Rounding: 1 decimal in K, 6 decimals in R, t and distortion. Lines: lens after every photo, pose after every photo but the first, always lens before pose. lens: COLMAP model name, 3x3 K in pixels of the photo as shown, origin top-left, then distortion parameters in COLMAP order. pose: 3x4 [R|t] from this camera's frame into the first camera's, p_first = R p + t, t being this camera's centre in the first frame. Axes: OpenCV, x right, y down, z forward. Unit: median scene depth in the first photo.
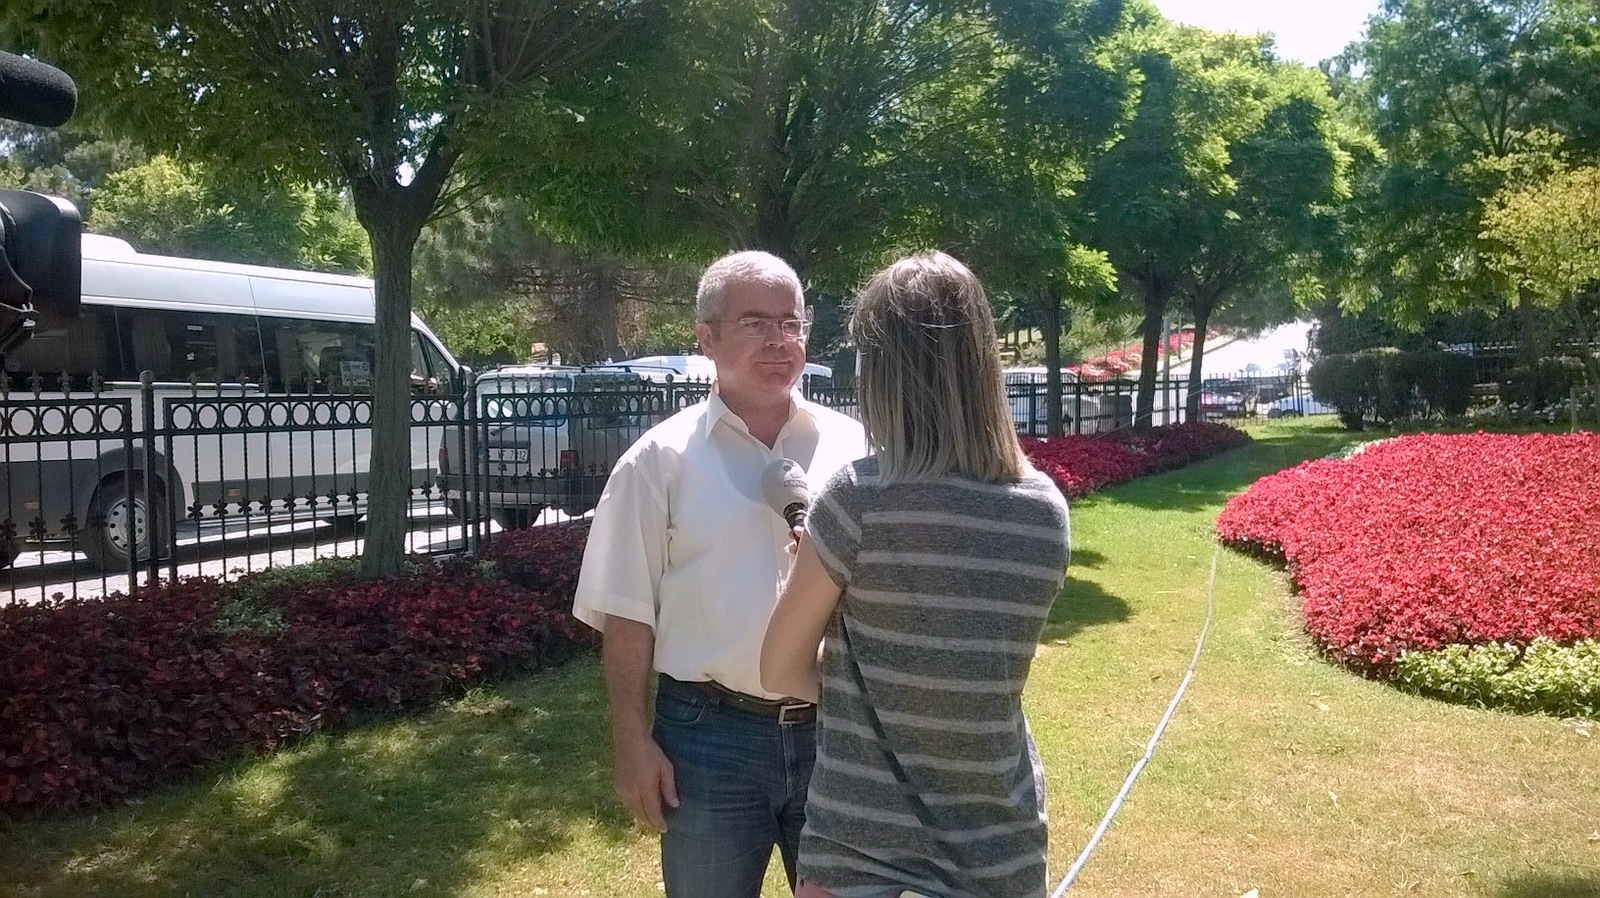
lens RADIAL K [[1415.4, 0, 795.7], [0, 1415.4, 452.9], [0, 0, 1]] dist [0.056804, -0.183954]
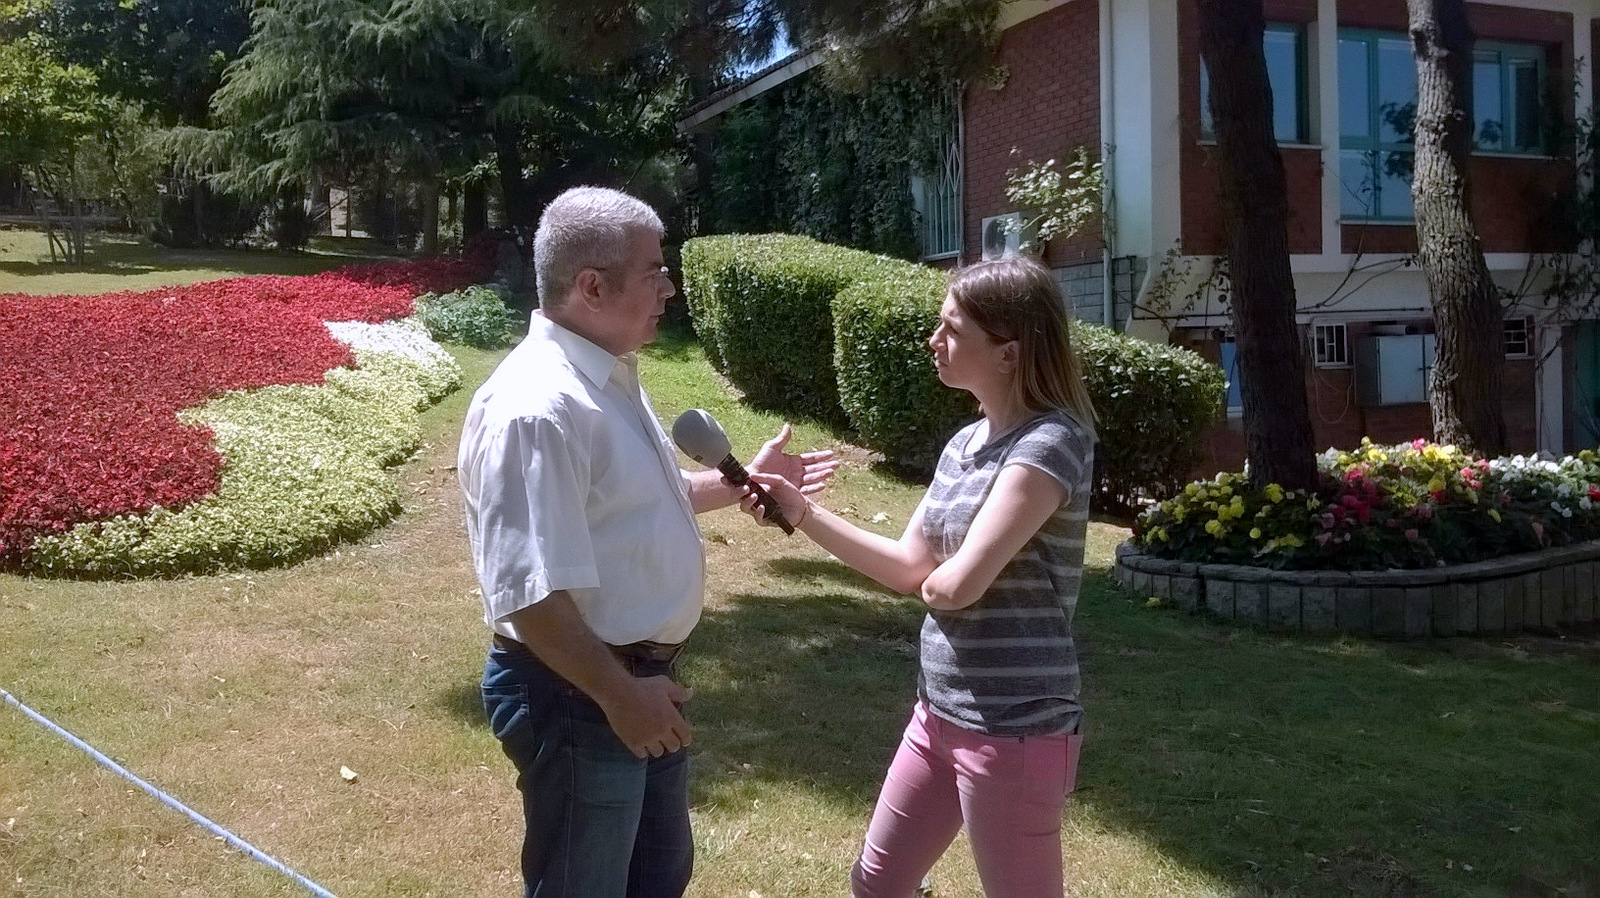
lens RADIAL K [[1415.4, 0, 795.7], [0, 1415.4, 452.9], [0, 0, 1]] dist [0.056804, -0.183954]
pose [[0.284697, -0.090800, 0.954308, -0.231412], [-0.016405, 0.994897, 0.099556, -0.015887], [-0.958477, -0.043999, 0.281754, 0.152877]]
